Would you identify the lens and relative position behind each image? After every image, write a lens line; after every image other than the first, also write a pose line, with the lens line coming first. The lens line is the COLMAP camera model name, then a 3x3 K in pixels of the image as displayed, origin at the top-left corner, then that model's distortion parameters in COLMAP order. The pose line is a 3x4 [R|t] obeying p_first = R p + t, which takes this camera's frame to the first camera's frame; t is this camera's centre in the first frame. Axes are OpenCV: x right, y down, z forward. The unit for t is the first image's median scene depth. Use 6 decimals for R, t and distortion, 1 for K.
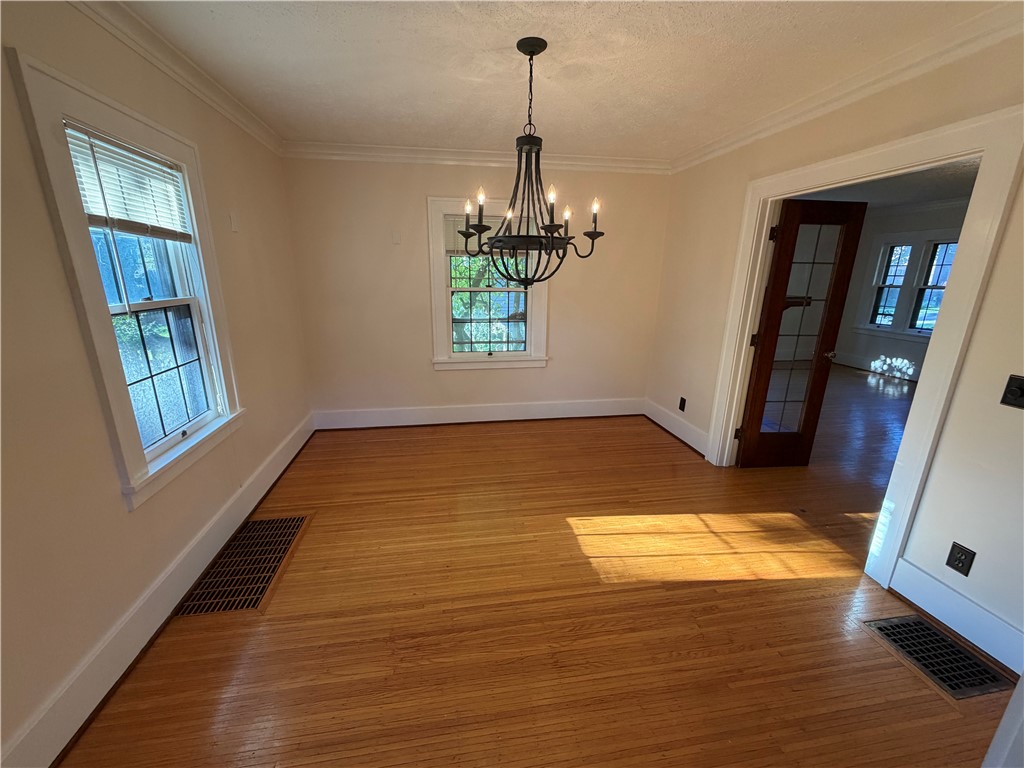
lens RADIAL K [[407.6, 0, 507.4], [0, 407.6, 386.3], [0, 0, 1]] dist [-0.000521, 0.000024]
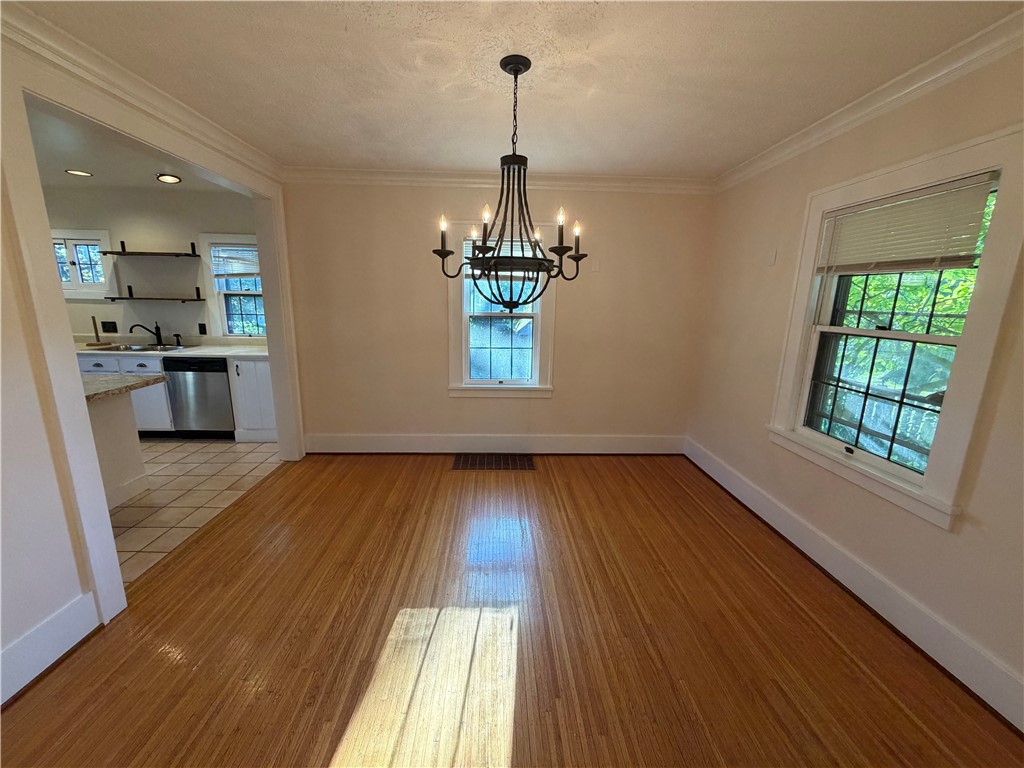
lens RADIAL K [[407.6, 0, 507.4], [0, 407.6, 386.3], [0, 0, 1]] dist [-0.000521, 0.000024]
pose [[-0.128151, 0.197798, -0.971830, 1.061651], [-0.284076, 0.931529, 0.227056, -0.308529], [0.950199, 0.305171, -0.063186, 1.169608]]
